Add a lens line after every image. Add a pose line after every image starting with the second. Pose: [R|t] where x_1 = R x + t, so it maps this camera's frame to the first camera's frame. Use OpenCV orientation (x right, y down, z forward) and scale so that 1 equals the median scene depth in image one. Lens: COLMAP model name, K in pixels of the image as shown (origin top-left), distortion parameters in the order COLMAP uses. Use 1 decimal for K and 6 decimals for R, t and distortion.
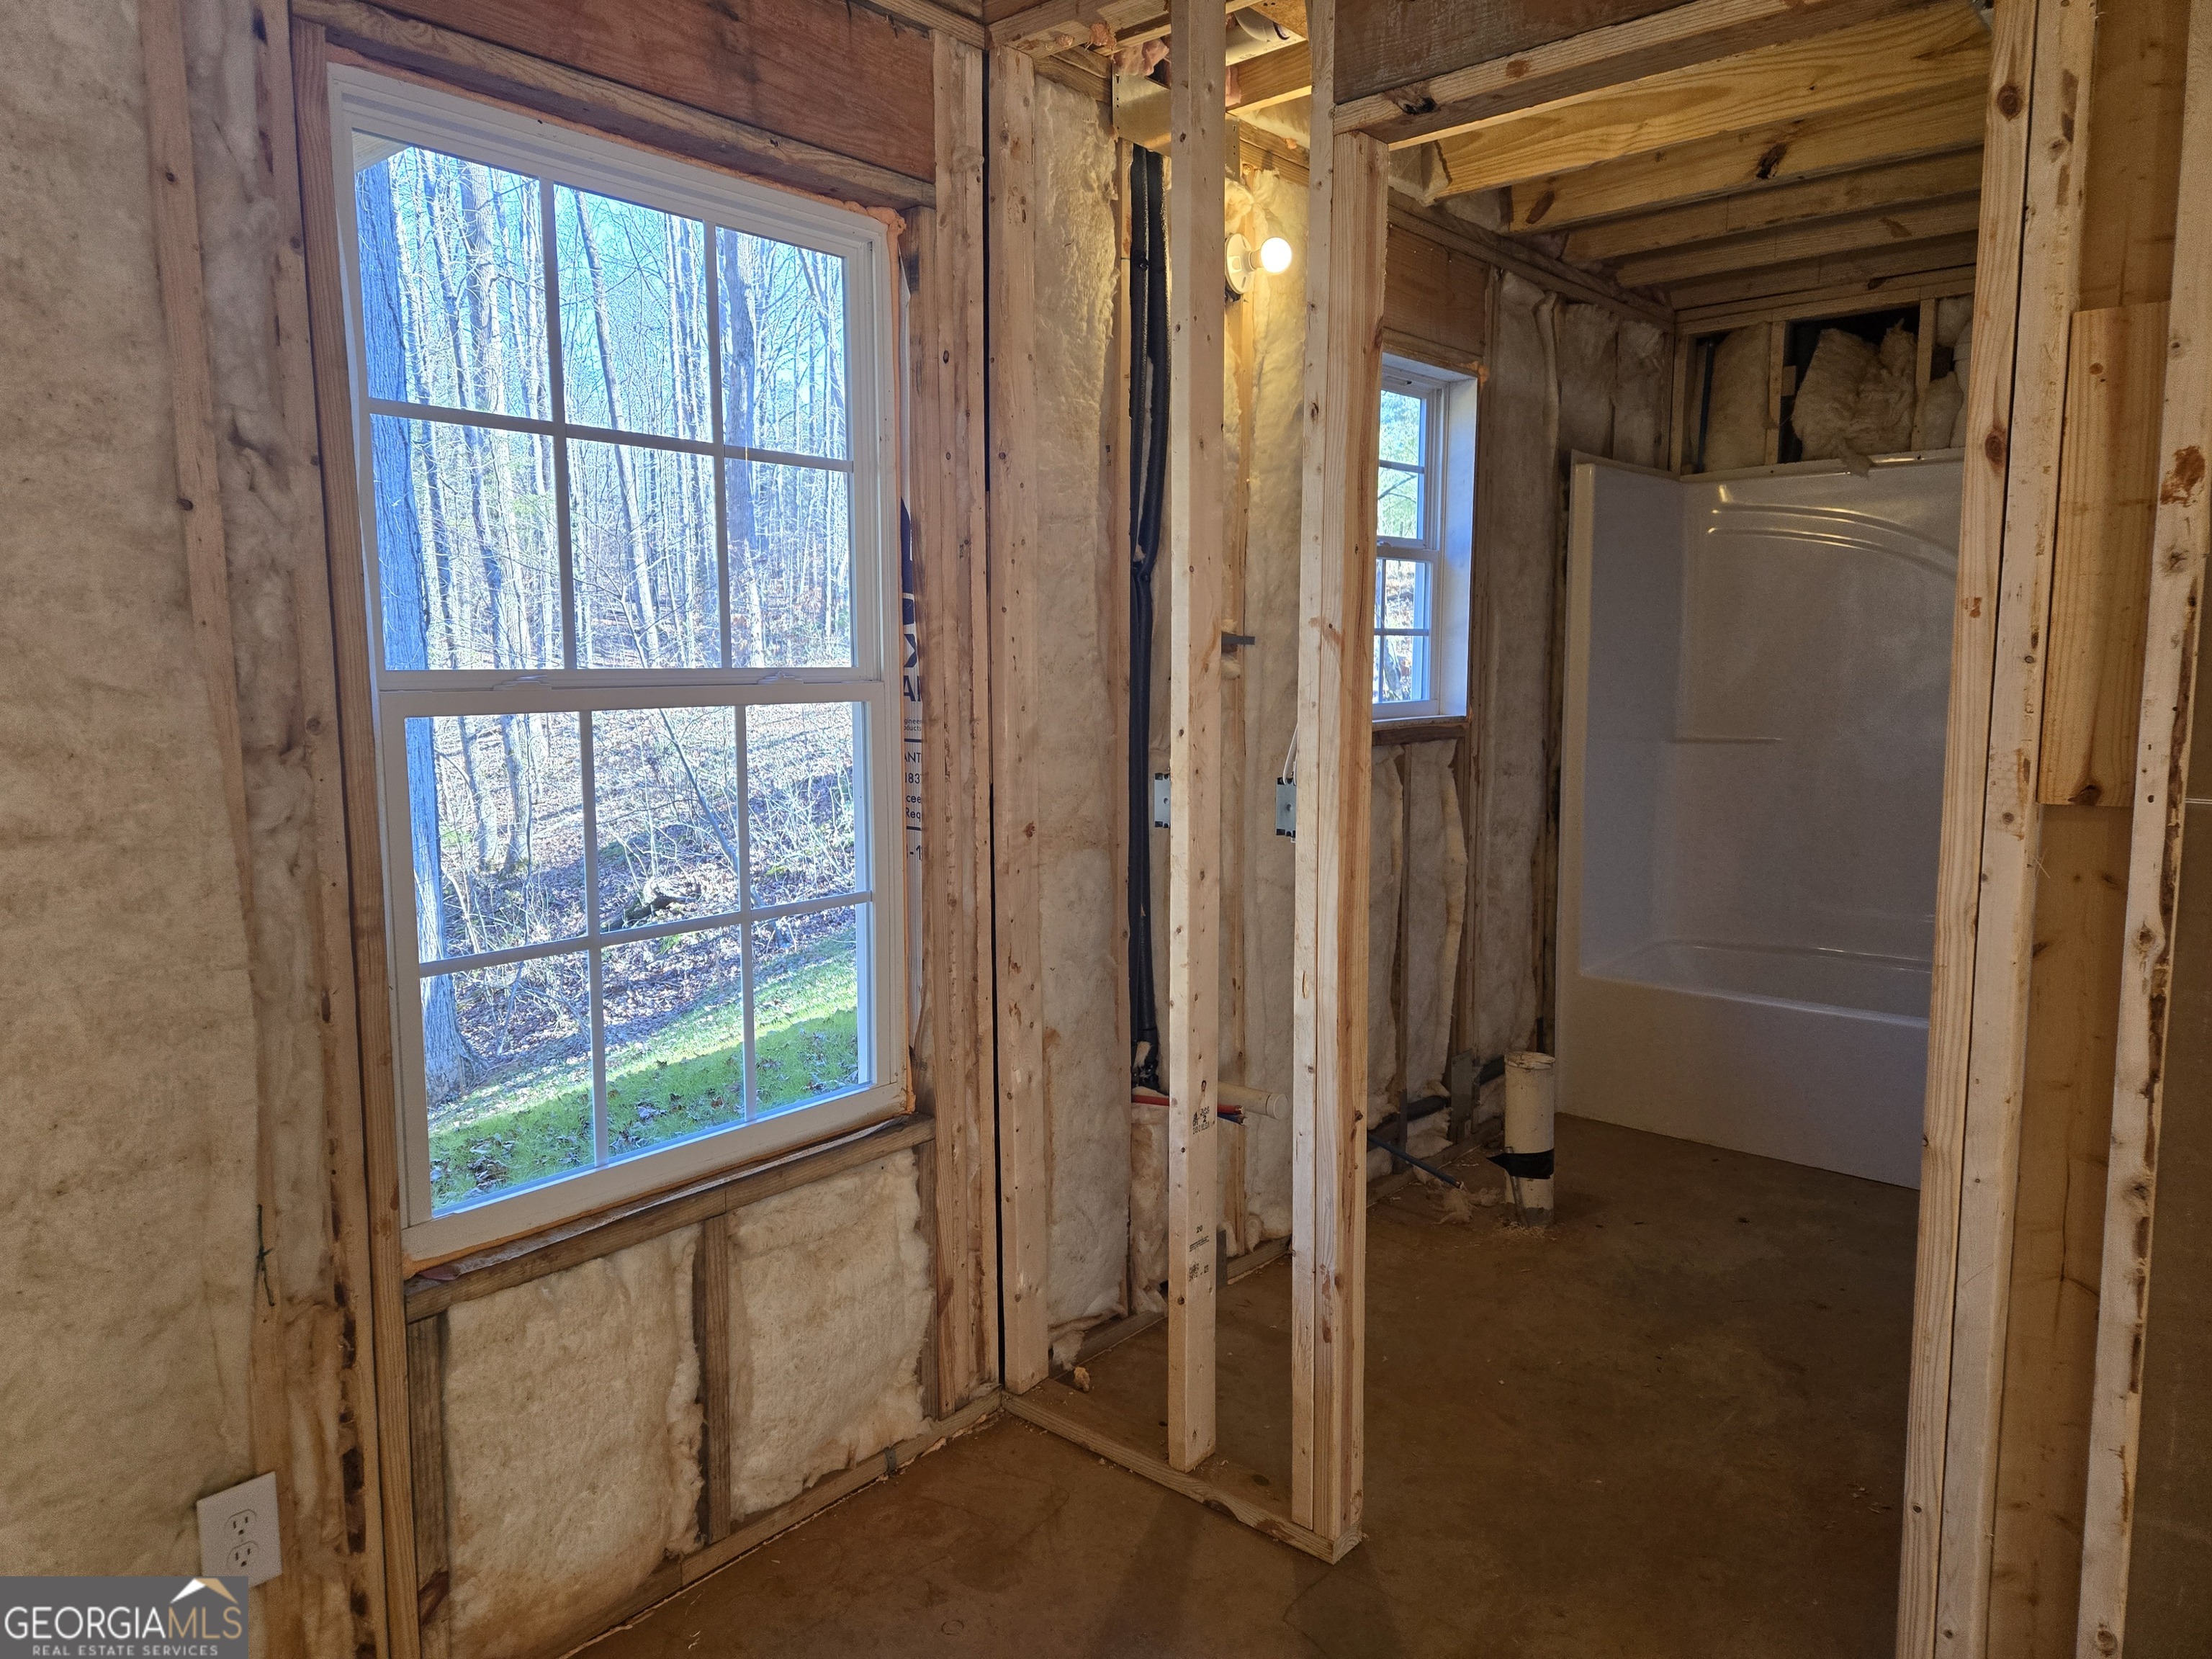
lens RADIAL K [[1472.2, 0, 1082.3], [0, 1472.2, 816.9], [0, 0, 1]] dist [0.077288, -0.066500]
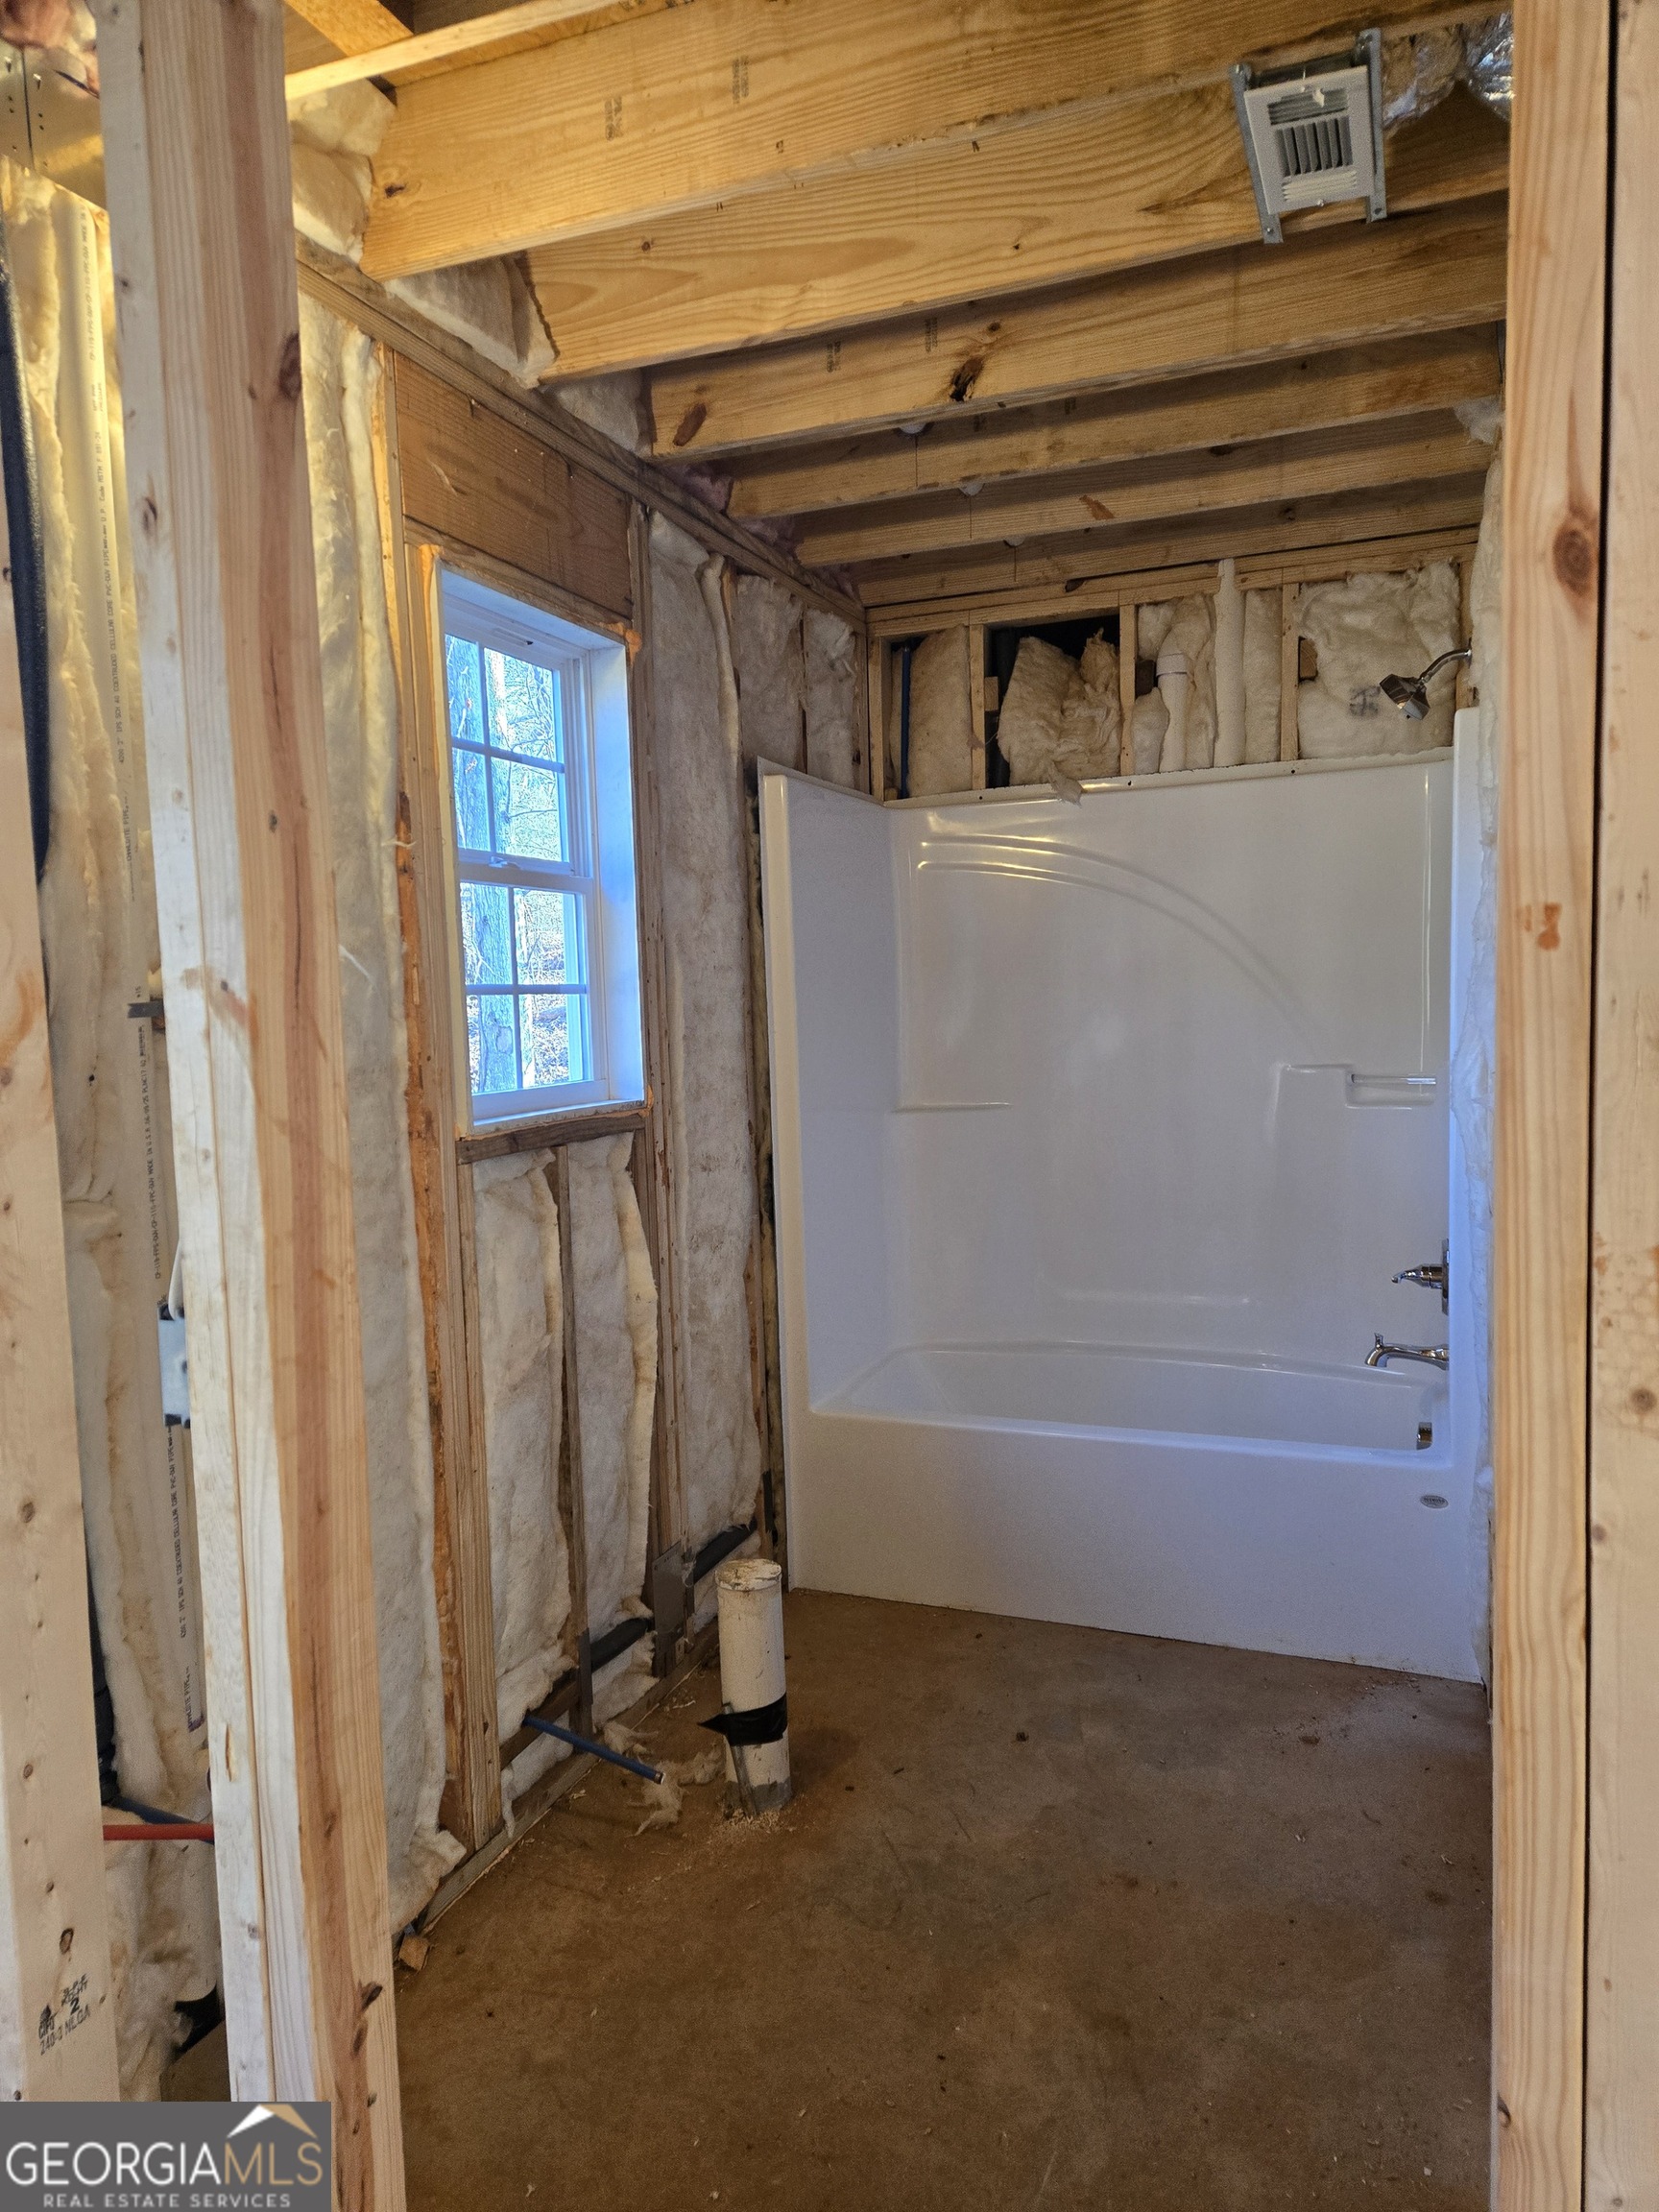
lens RADIAL K [[1472.2, 0, 846.0], [0, 1472.2, 1124.7], [0, 0, 1]] dist [0.077288, -0.066500]
pose [[0.939129, -0.052417, 0.339544, 0.106619], [0.062769, 0.997836, -0.019569, -0.036499], [-0.337783, 0.039691, 0.940387, 0.280654]]
